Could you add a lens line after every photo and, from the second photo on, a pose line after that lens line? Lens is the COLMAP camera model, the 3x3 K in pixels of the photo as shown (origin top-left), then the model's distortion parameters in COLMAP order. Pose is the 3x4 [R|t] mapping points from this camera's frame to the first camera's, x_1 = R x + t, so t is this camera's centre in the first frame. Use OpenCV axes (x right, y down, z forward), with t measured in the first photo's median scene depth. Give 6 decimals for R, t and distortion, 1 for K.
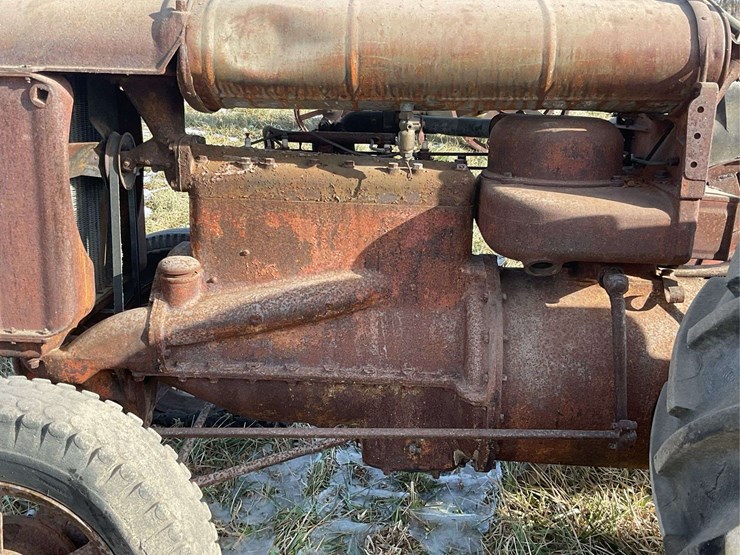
lens RADIAL K [[987.5, 0, 369.3], [0, 987.5, 282.6], [0, 0, 1]] dist [0.085198, 0.000000]
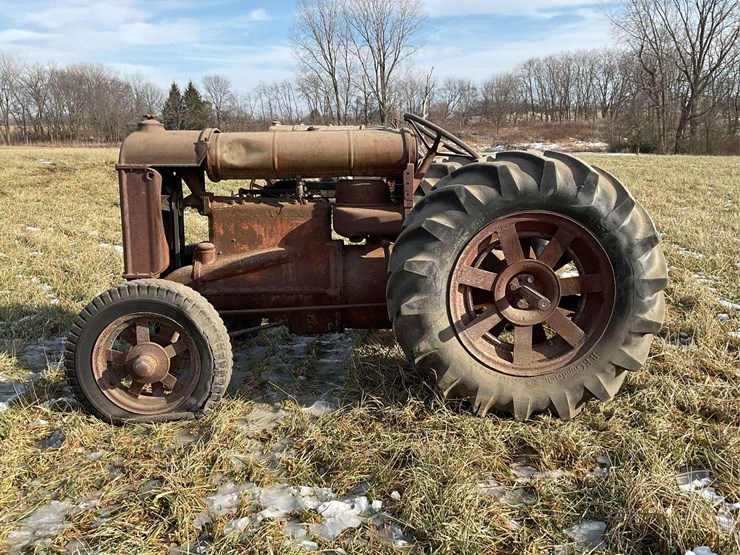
lens RADIAL K [[740.3, 0, 389.4], [0, 740.3, 273.7], [0, 0, 1]] dist [0.049397, 0.000000]
pose [[0.992869, -0.045054, 0.110371, 0.045379], [0.053030, 0.996107, -0.070424, 0.198019], [-0.106768, 0.075774, 0.991392, -0.807981]]
